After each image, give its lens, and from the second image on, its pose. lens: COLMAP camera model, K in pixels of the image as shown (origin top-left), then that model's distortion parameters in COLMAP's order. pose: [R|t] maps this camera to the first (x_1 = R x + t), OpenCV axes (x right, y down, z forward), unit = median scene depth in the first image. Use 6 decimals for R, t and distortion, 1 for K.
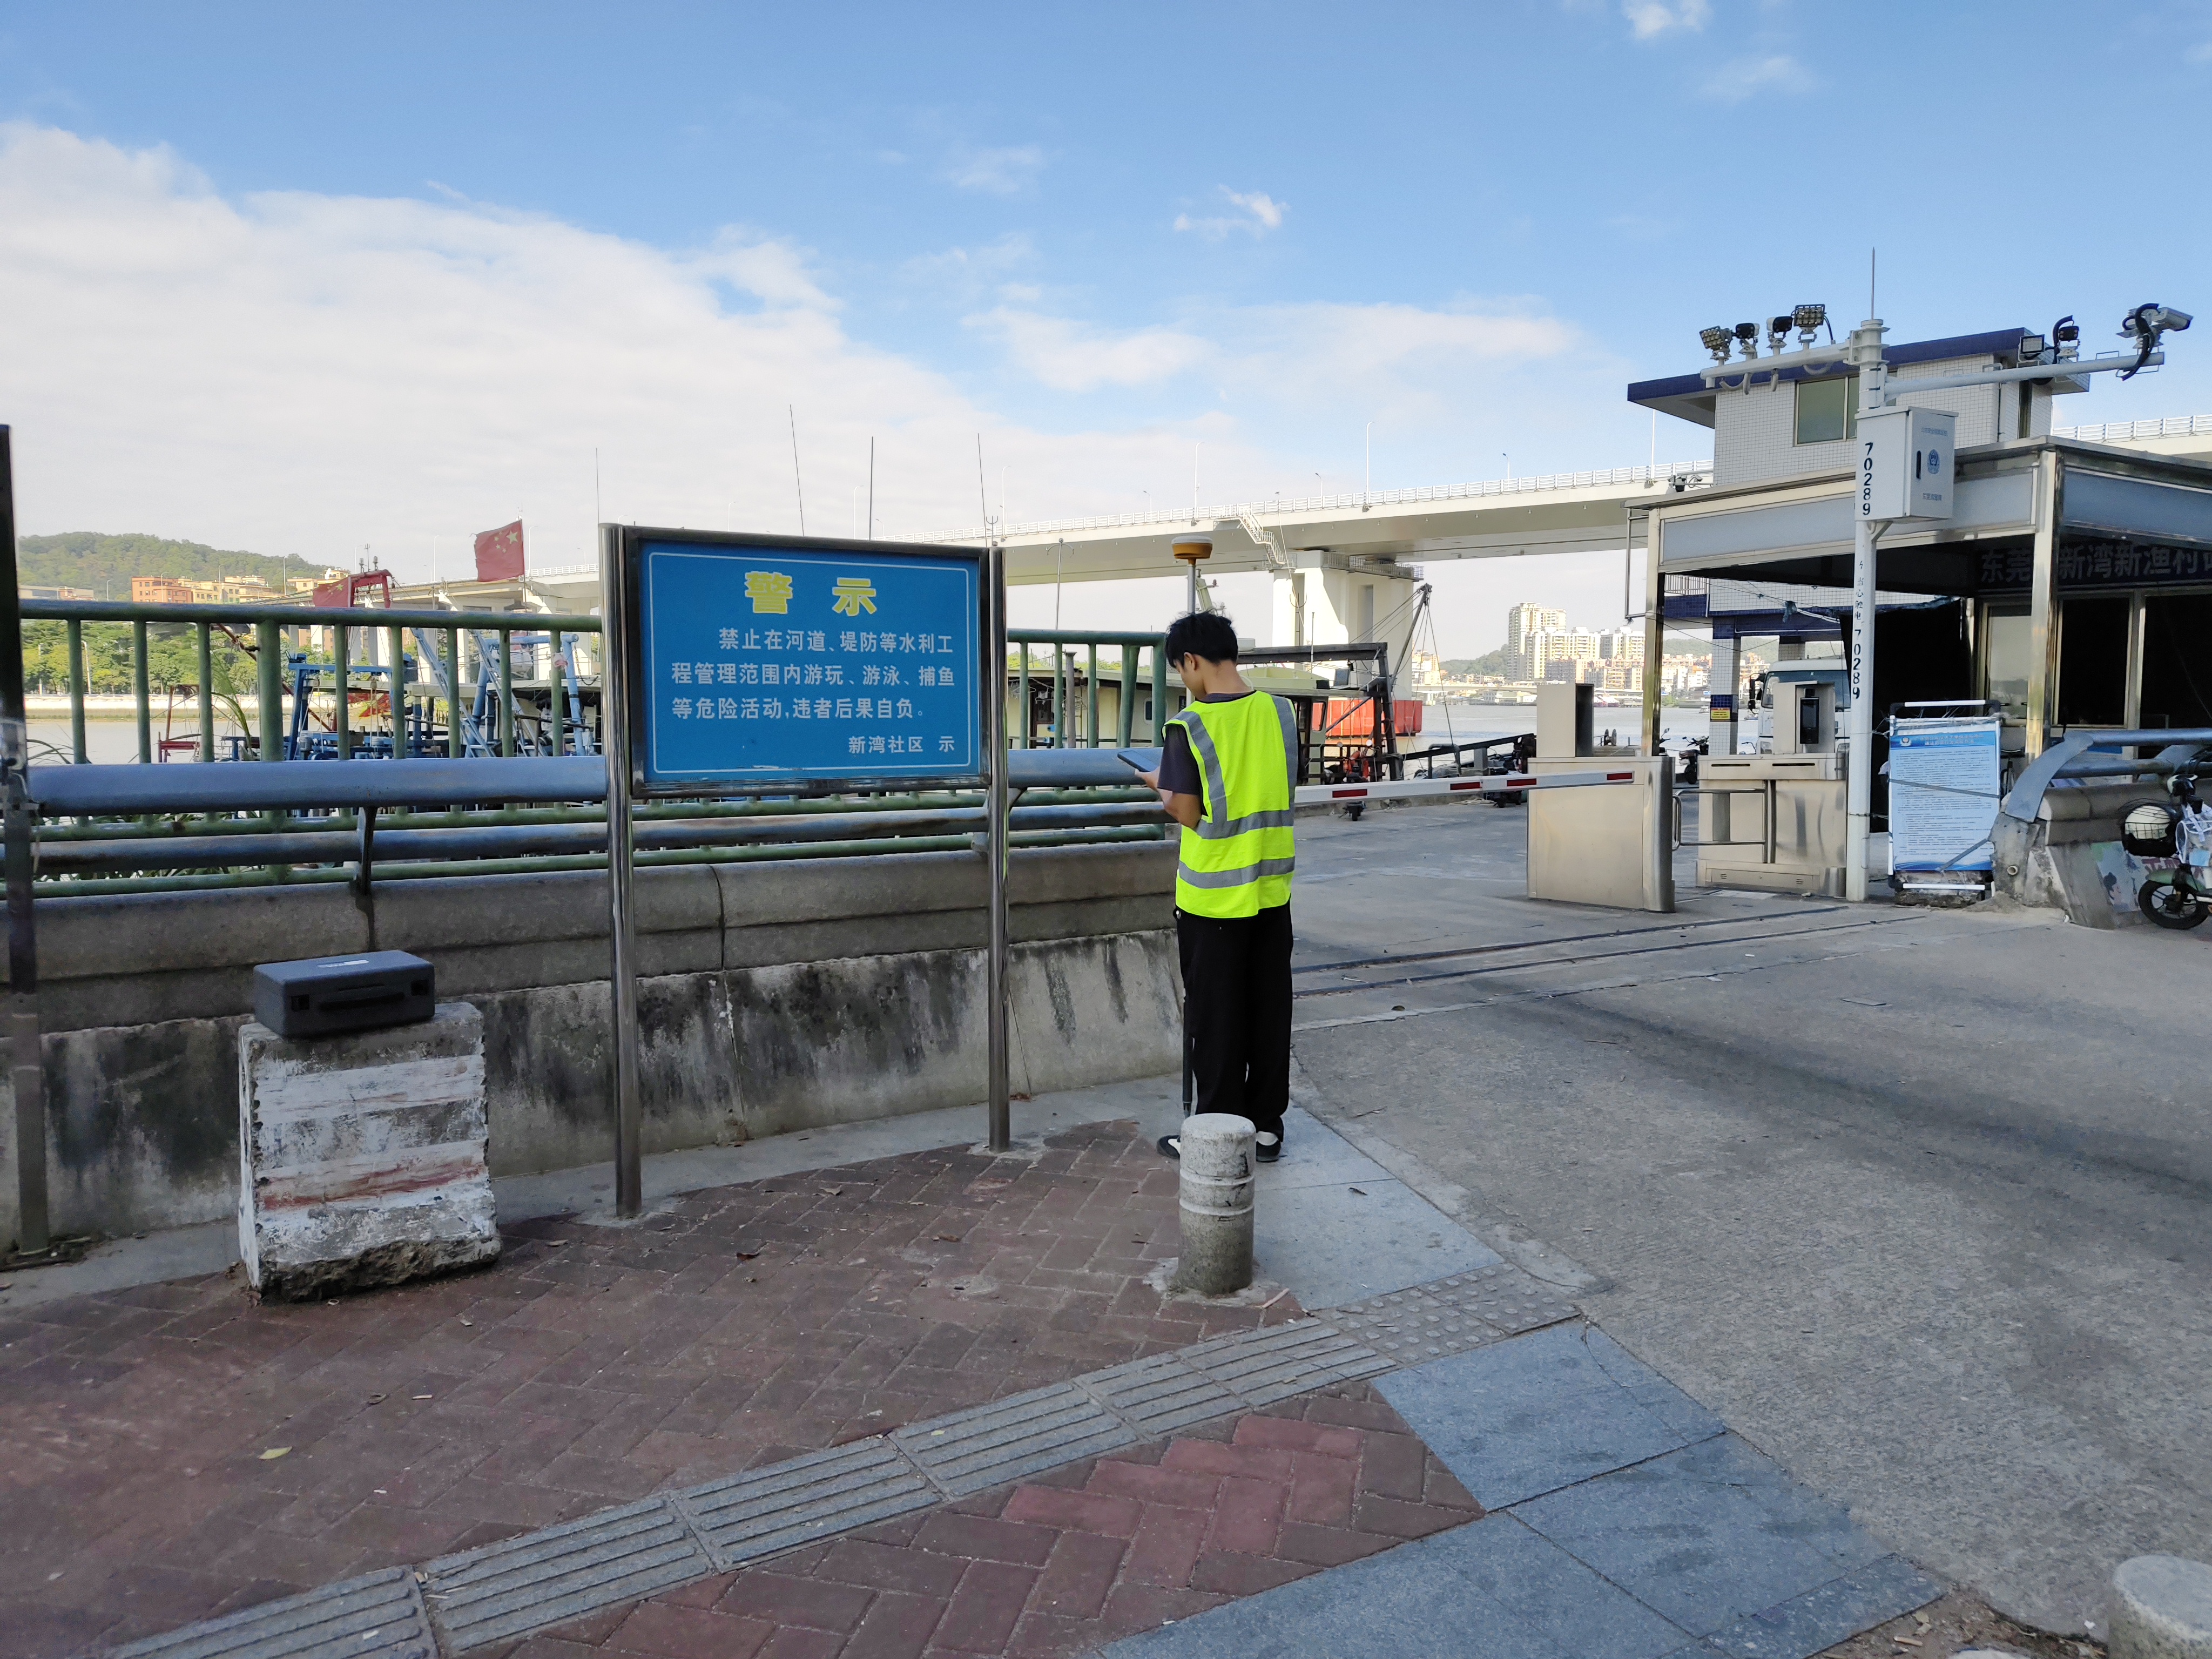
lens RADIAL K [[1507.9, 0, 1145.1], [0, 1507.9, 790.1], [0, 0, 1]] dist [0.046748, -0.045964]
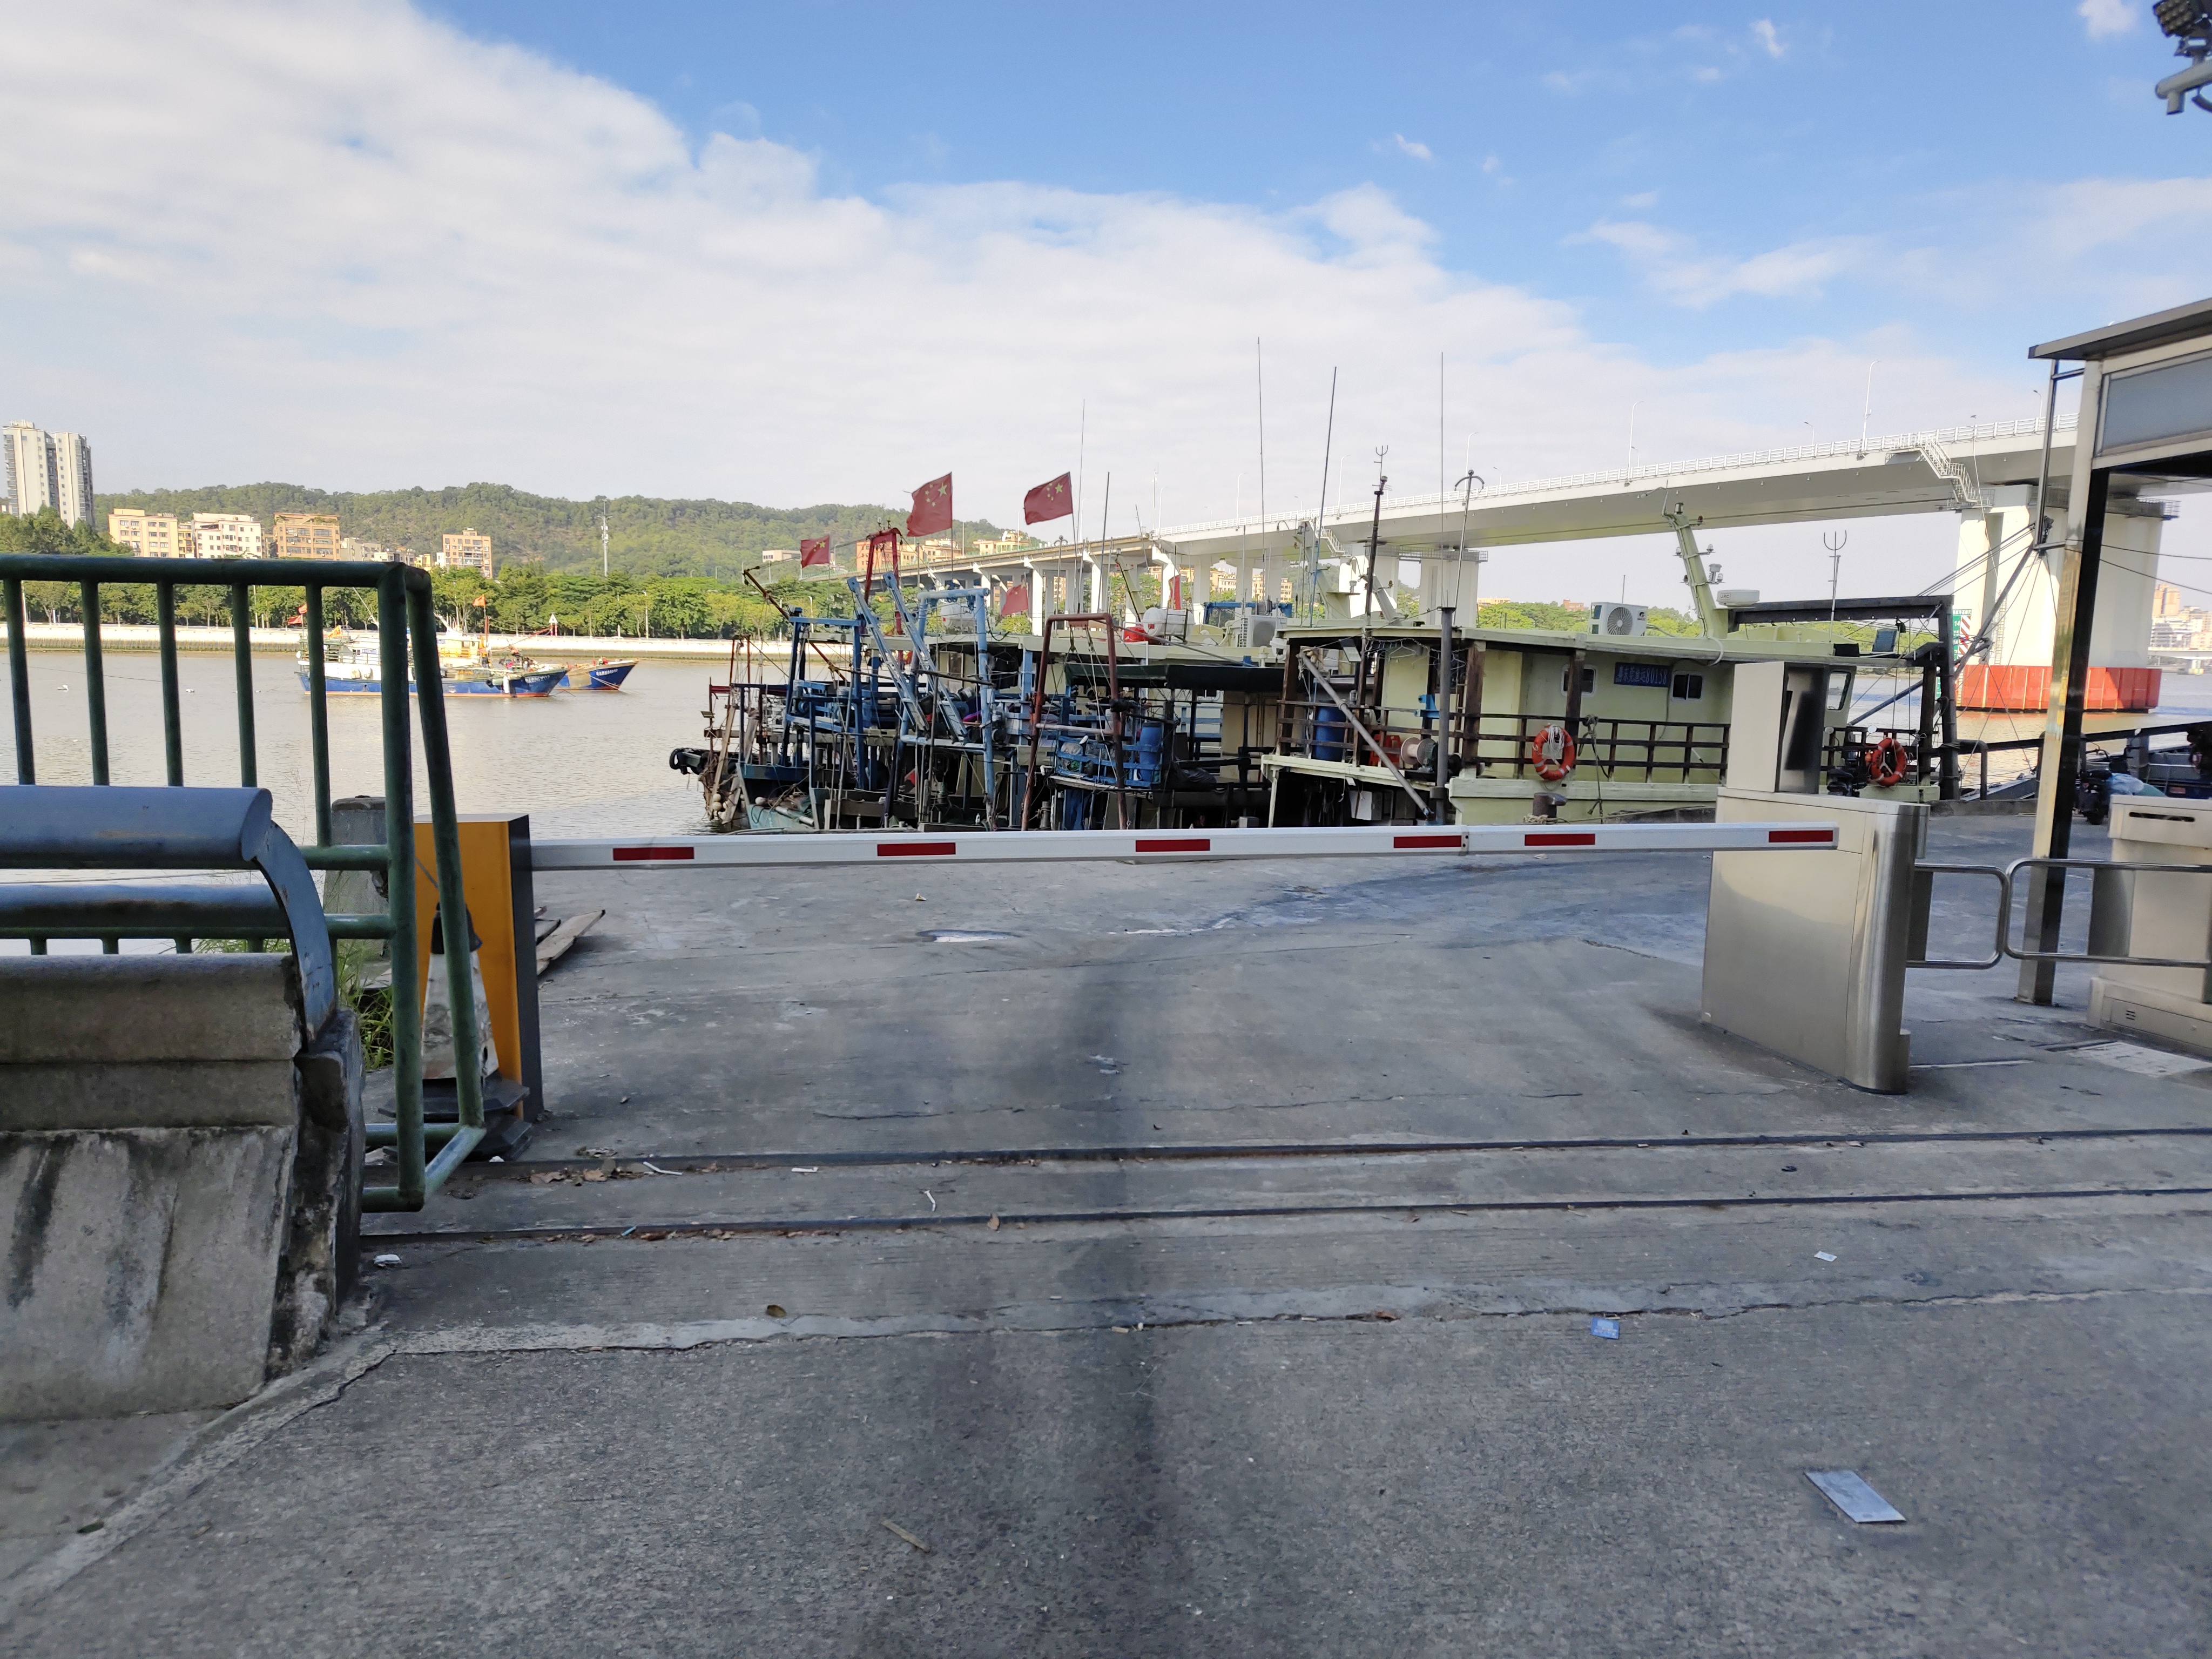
lens RADIAL K [[1507.9, 0, 1101.7], [0, 1507.9, 817.4], [0, 0, 1]] dist [0.046748, -0.045964]
pose [[0.908113, 0.061876, -0.414128, 0.287090], [-0.042365, 0.997524, 0.056143, -0.026972], [0.416577, -0.033440, 0.908485, 0.442615]]
